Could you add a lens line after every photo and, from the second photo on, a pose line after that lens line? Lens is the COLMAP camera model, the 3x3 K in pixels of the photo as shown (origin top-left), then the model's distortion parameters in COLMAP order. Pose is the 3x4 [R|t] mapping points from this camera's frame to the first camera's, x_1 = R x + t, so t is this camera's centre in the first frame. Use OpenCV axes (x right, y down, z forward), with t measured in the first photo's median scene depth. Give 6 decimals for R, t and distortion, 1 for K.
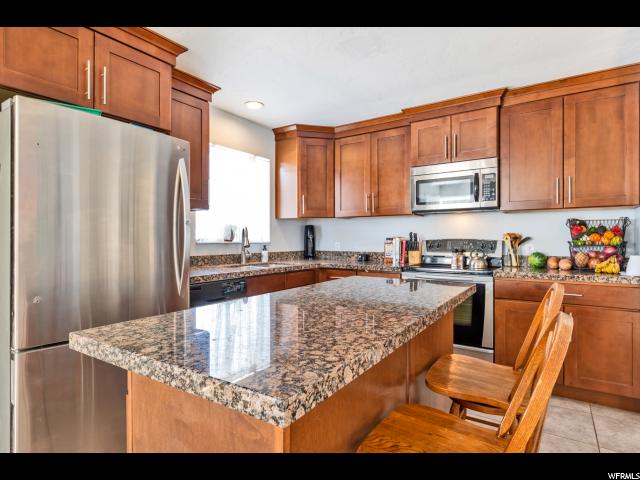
lens RADIAL K [[368.1, 0, 320.0], [0, 368.1, 240.0], [0, 0, 1]] dist [0.000044, -0.000041]
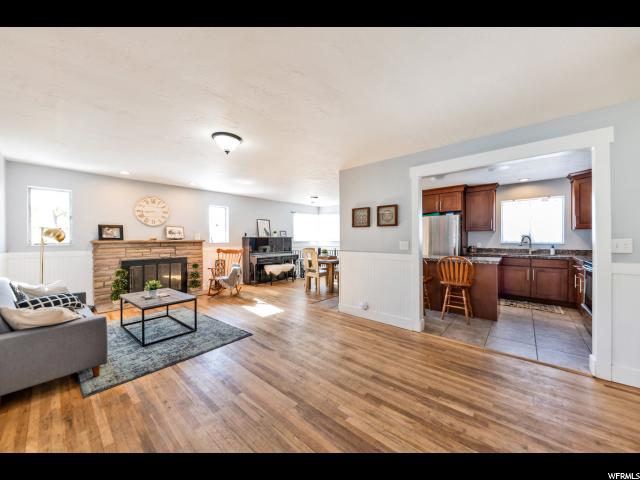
lens RADIAL K [[233.4, 0, 320.0], [0, 233.4, 240.0], [0, 0, 1]] dist [0.000178, 0.000008]
pose [[-0.116319, 0.004610, -0.993201, 1.290443], [0.005578, 0.999976, 0.003988, -0.026134], [0.993196, -0.005076, -0.116342, -0.006173]]
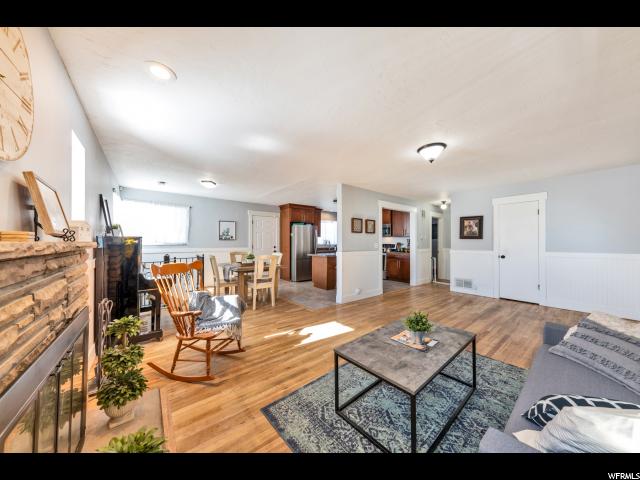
lens RADIAL K [[222.1, 0, 320.0], [0, 222.1, 240.0], [0, 0, 1]] dist [0.000633, 0.000027]
pose [[0.957199, -0.000732, -0.289429, 0.387716], [-0.001177, 0.999979, -0.006422, -0.026746], [0.289427, 0.006488, 0.957178, -1.305560]]
